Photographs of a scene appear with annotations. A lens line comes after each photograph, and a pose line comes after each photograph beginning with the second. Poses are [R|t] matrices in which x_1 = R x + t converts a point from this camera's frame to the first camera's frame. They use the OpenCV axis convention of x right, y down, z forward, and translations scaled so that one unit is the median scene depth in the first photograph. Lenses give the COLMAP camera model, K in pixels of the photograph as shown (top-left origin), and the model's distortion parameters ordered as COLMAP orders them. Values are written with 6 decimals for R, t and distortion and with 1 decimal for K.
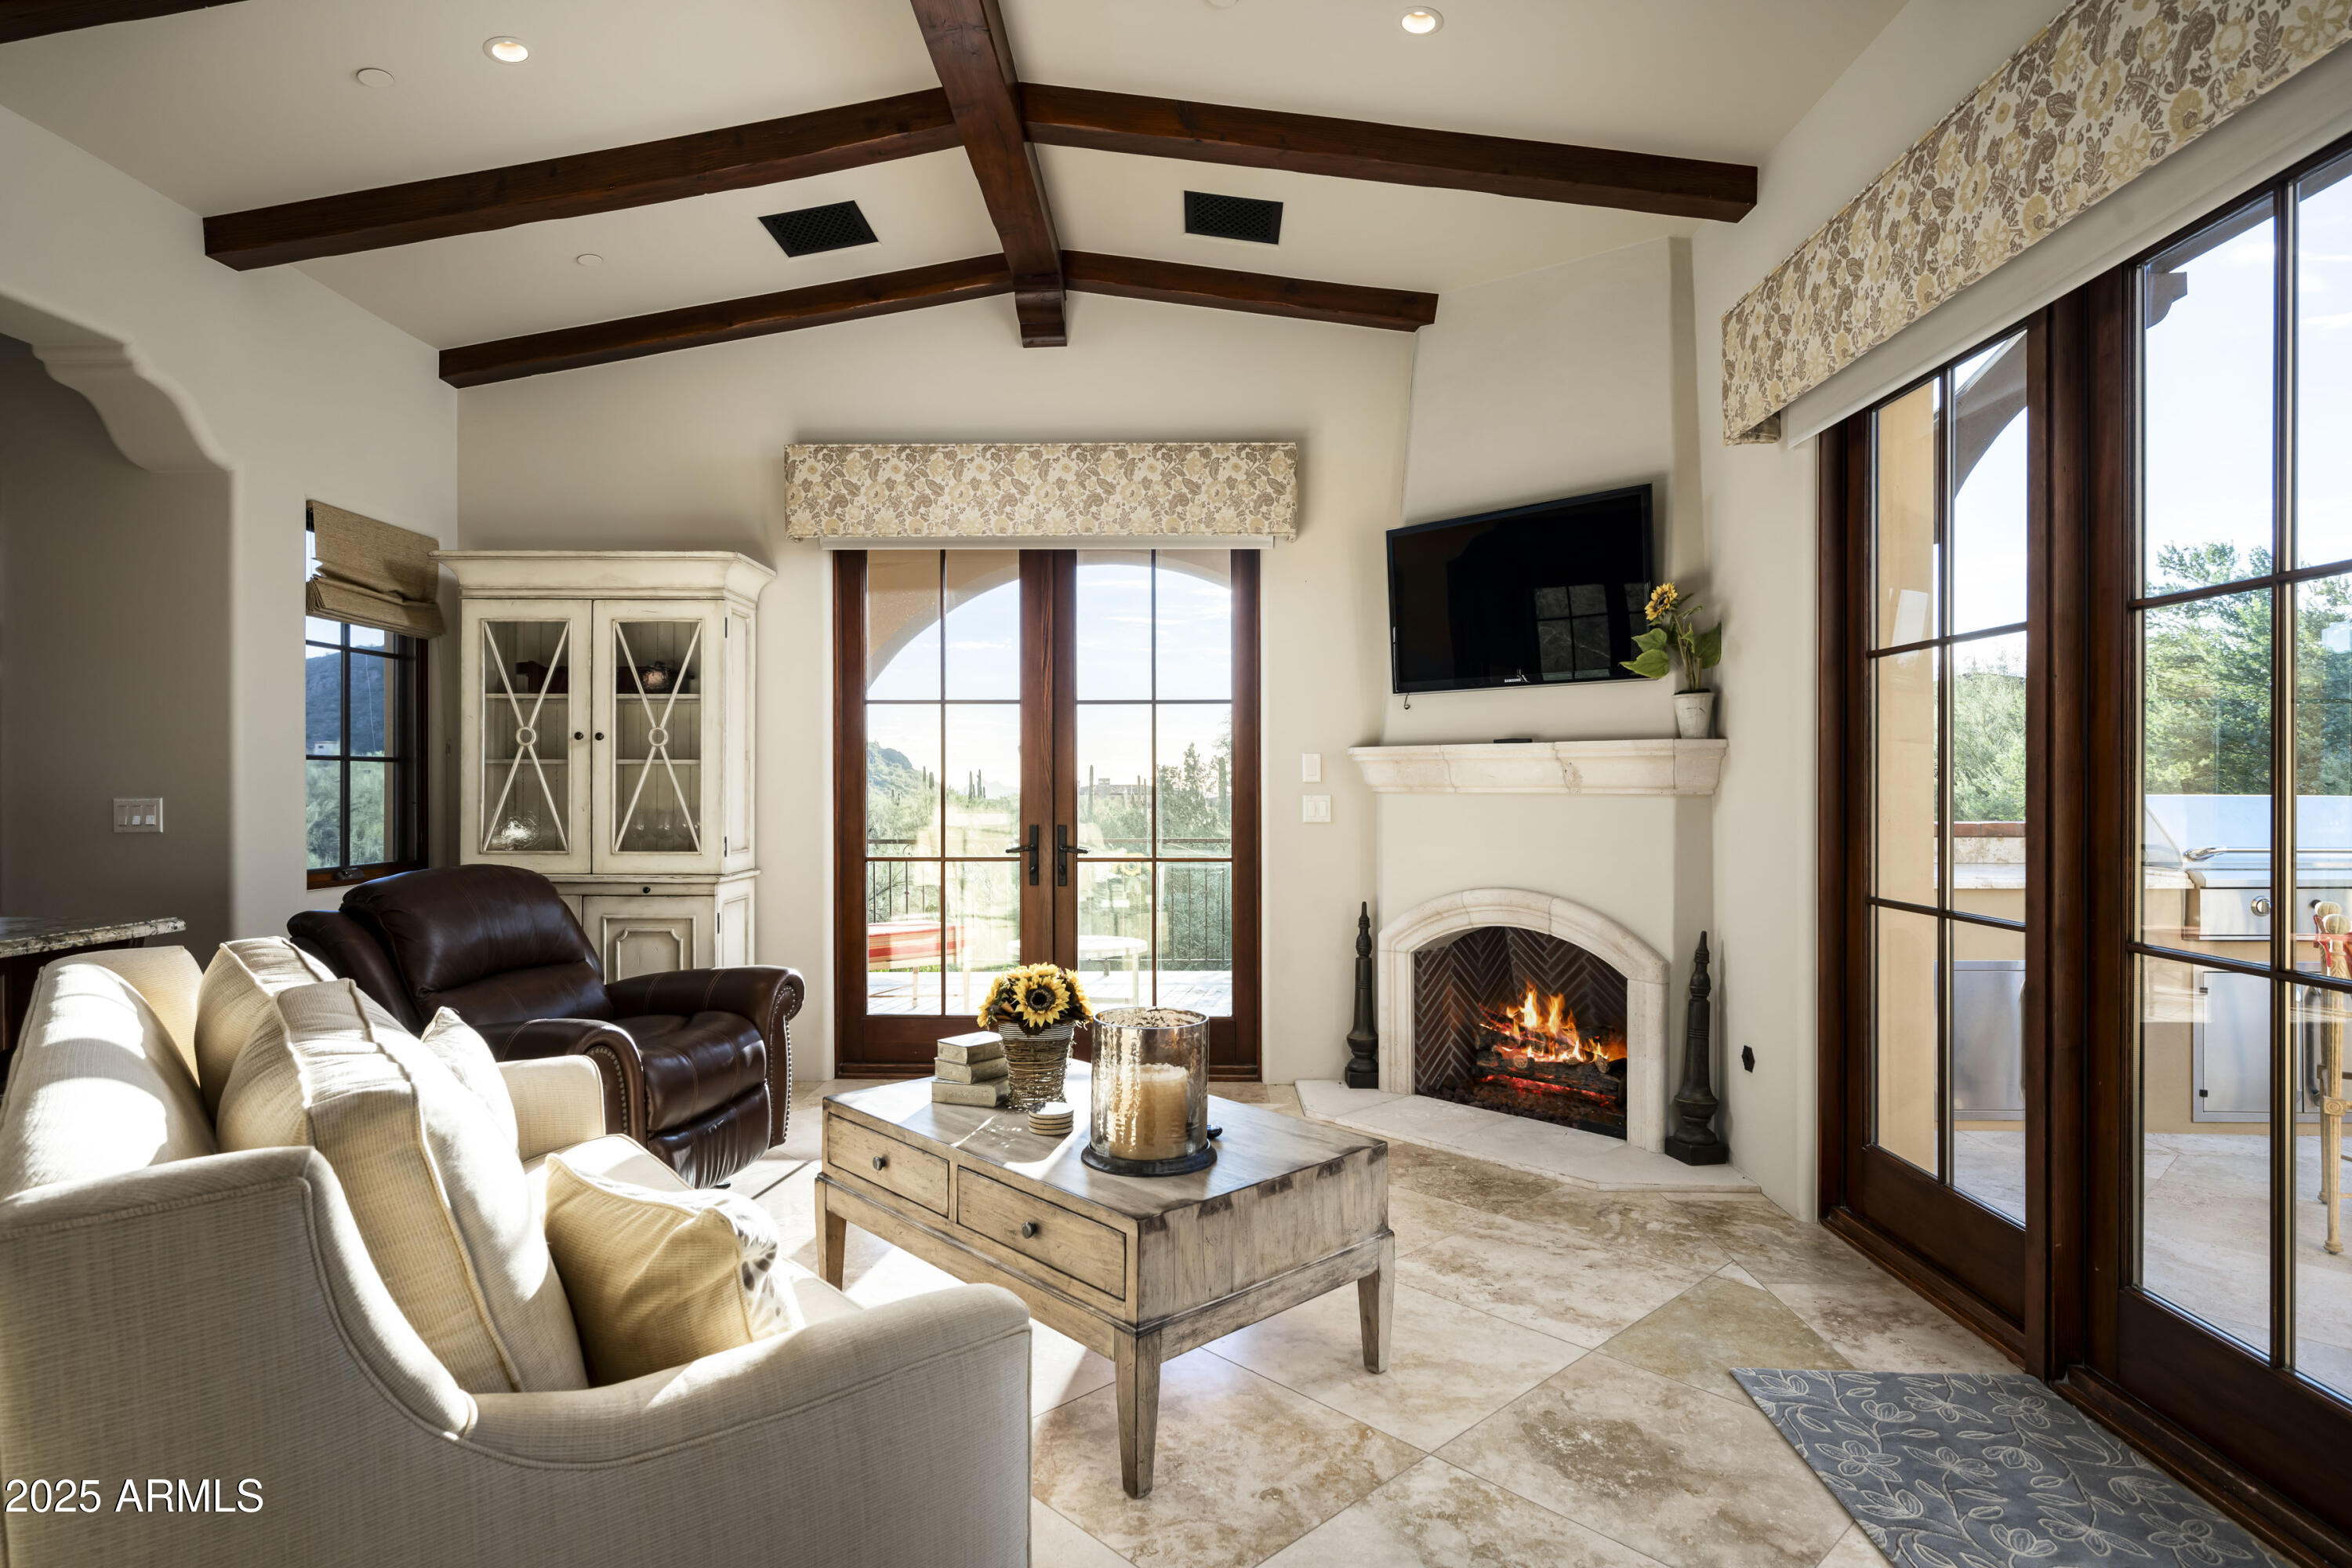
lens RADIAL K [[1248.2, 0, 1174.3], [0, 1248.2, 778.6], [0, 0, 1]] dist [-0.004104, 0.000281]
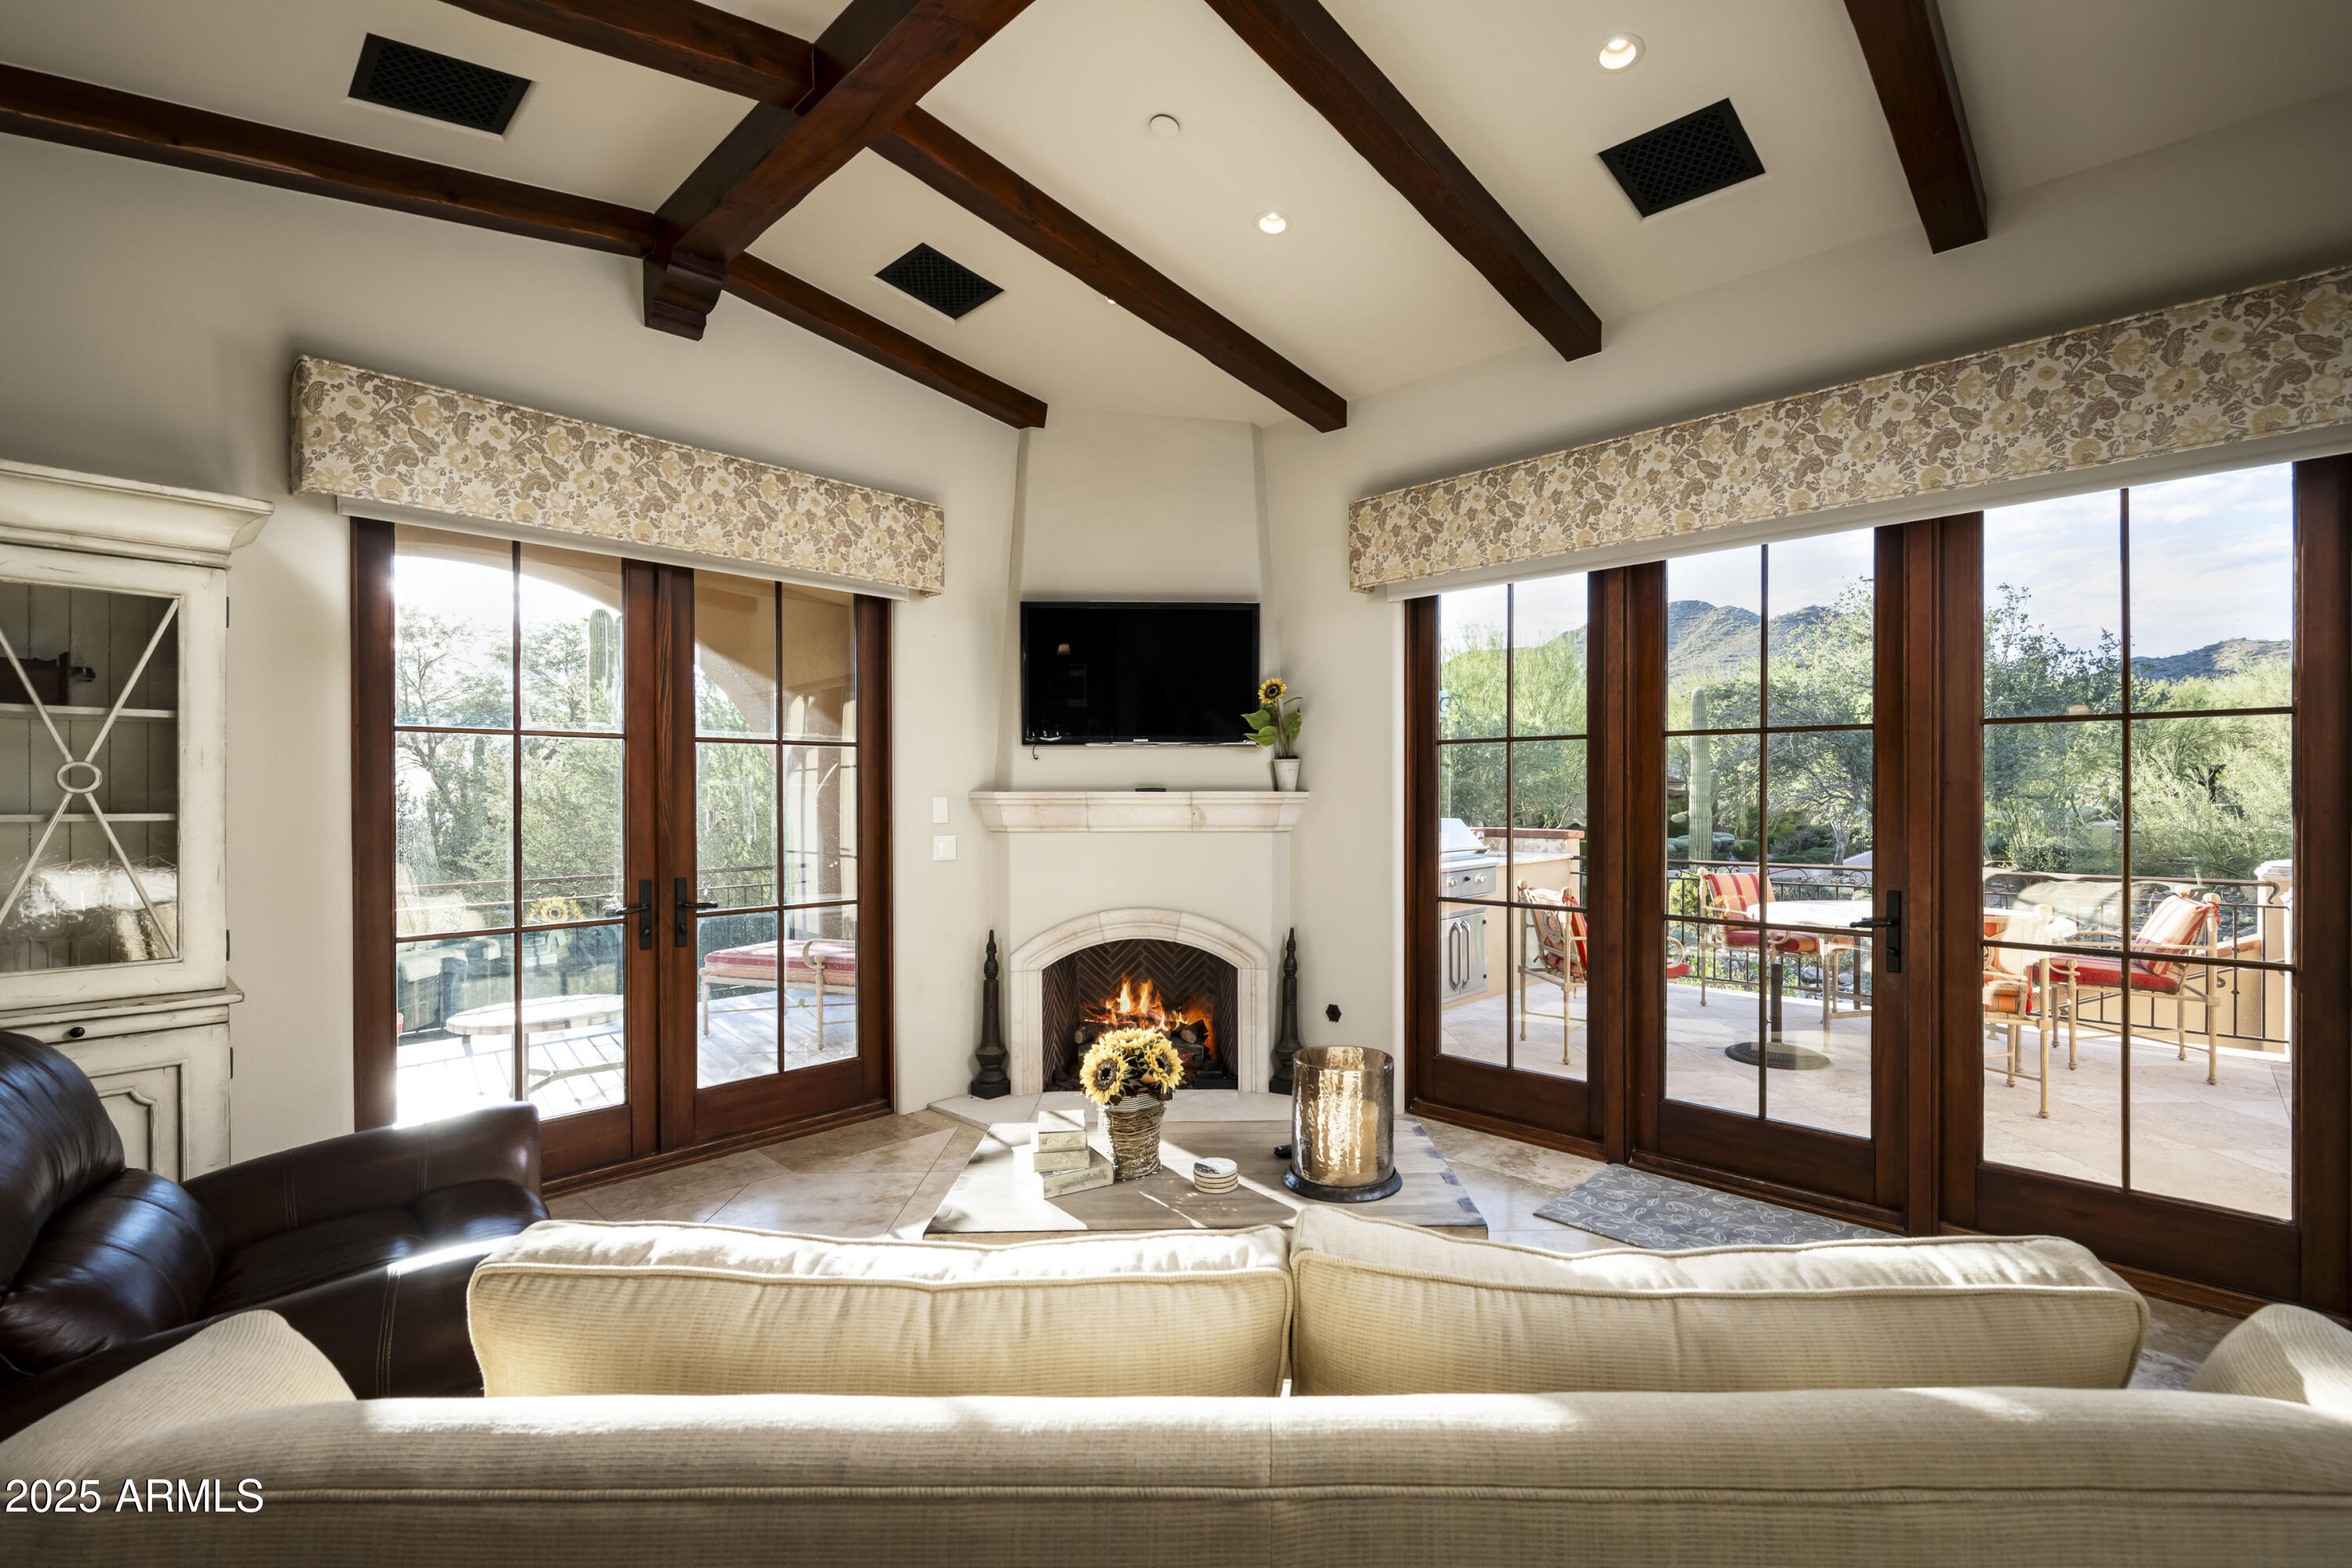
lens RADIAL K [[1041.3, 0, 1184.9], [0, 1041.3, 789.3], [0, 0, 1]] dist [-0.003081, 0.000056]
pose [[0.656226, -0.000435, 0.754565, -0.459323], [-0.000894, 0.999999, 0.001354, -0.029894], [-0.754564, -0.001563, 0.656224, 0.270528]]
